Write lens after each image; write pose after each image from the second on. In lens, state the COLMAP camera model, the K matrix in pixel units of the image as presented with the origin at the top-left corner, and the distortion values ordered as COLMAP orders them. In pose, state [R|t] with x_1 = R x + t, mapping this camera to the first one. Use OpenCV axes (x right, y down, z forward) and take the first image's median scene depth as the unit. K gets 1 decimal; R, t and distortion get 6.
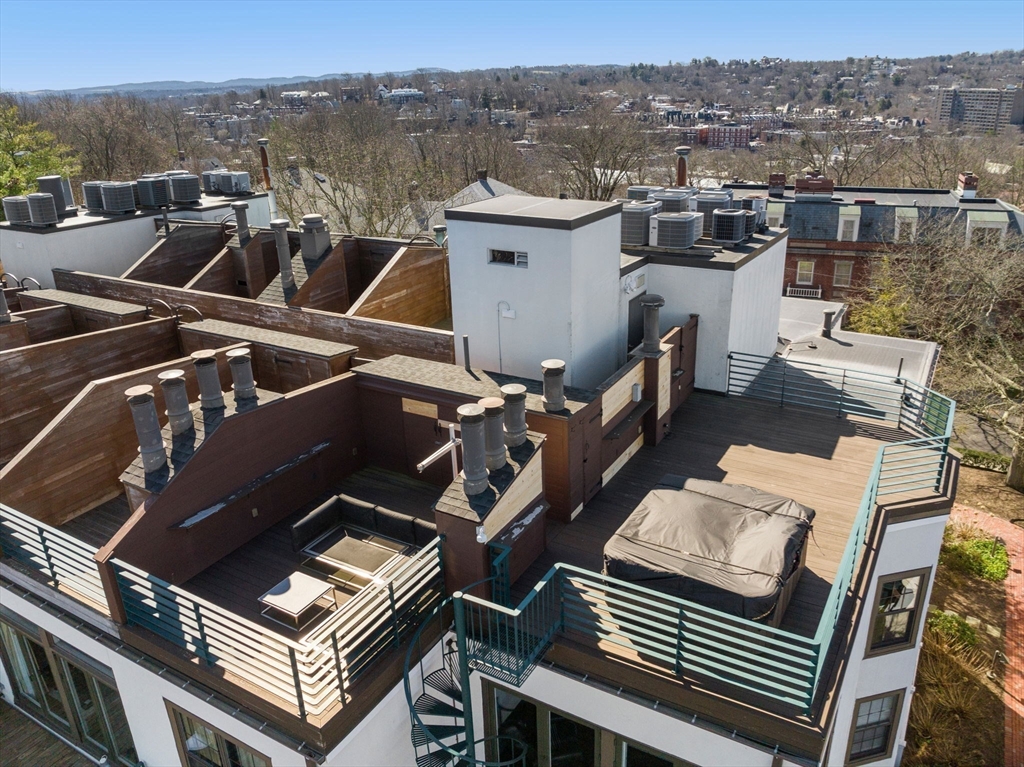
lens RADIAL K [[754.1, 0, 512.0], [0, 754.1, 383.5], [0, 0, 1]] dist [-0.032026, 0.002664]
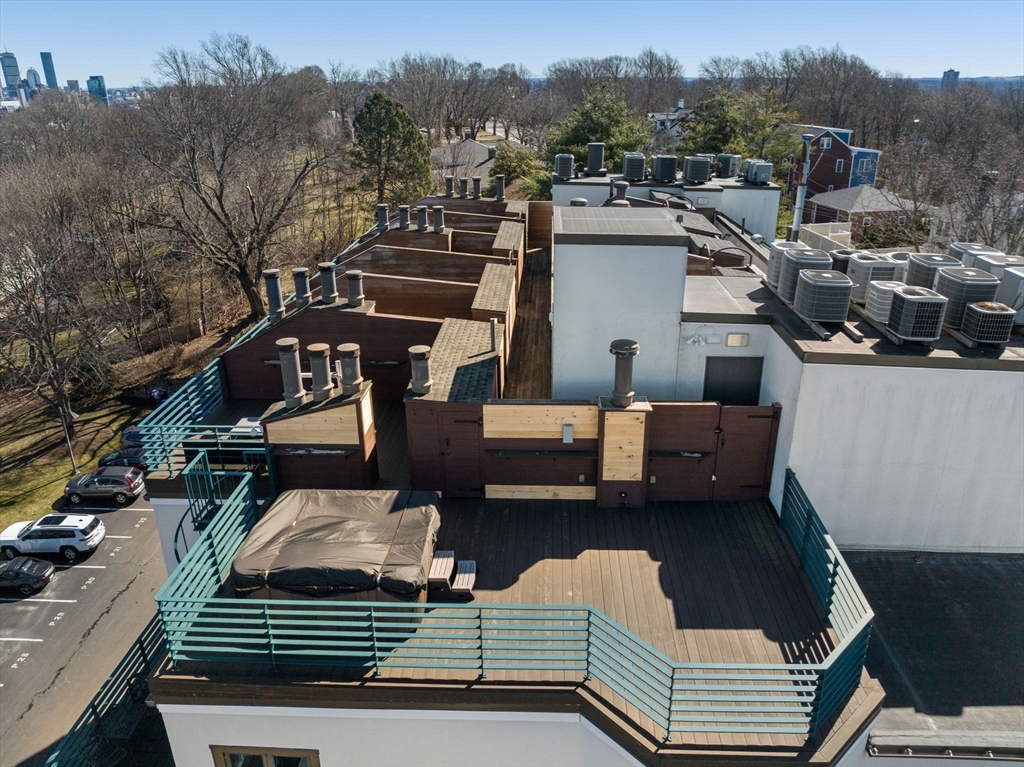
lens RADIAL K [[754.1, 0, 512.0], [0, 754.1, 383.5], [0, 0, 1]] dist [-0.032026, 0.002664]
pose [[0.473706, 0.356951, -0.805102, 0.879282], [-0.343733, 0.916610, 0.204143, -0.215002], [0.810833, 0.180036, 0.556899, 0.459060]]
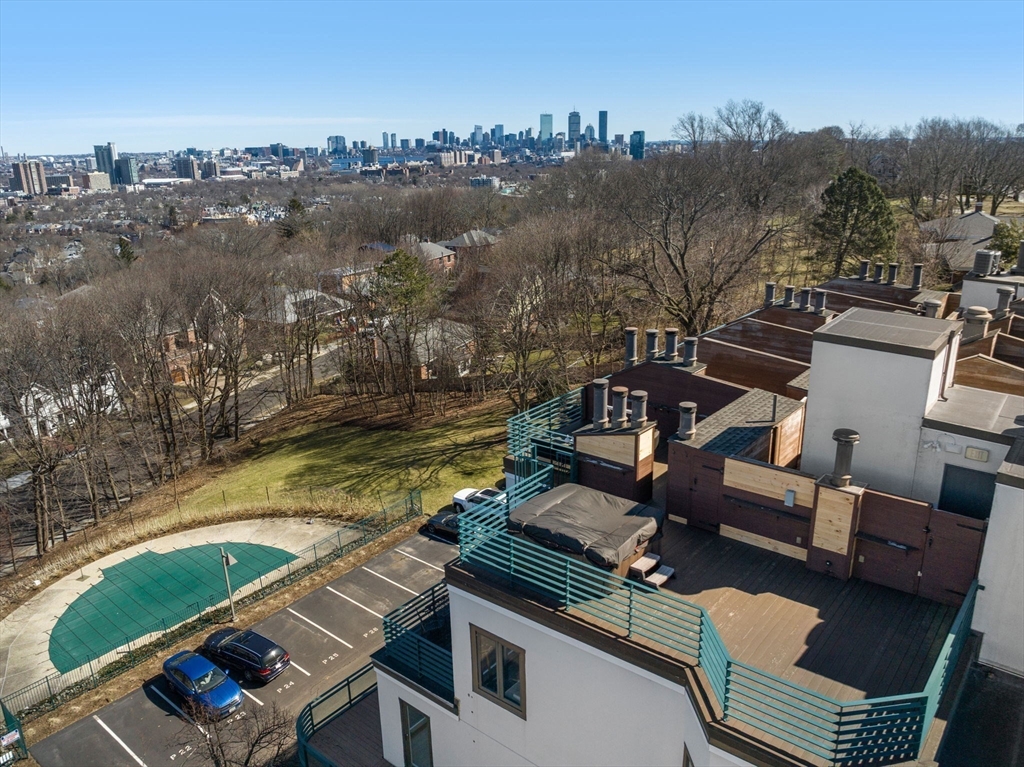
lens RADIAL K [[754.1, 0, 512.0], [0, 754.1, 383.5], [0, 0, 1]] dist [-0.032026, 0.002664]
pose [[-0.135424, 0.332790, -0.933226, 1.213152], [-0.362959, 0.859762, 0.359263, -0.385284], [0.921912, 0.387376, 0.004357, 0.601121]]
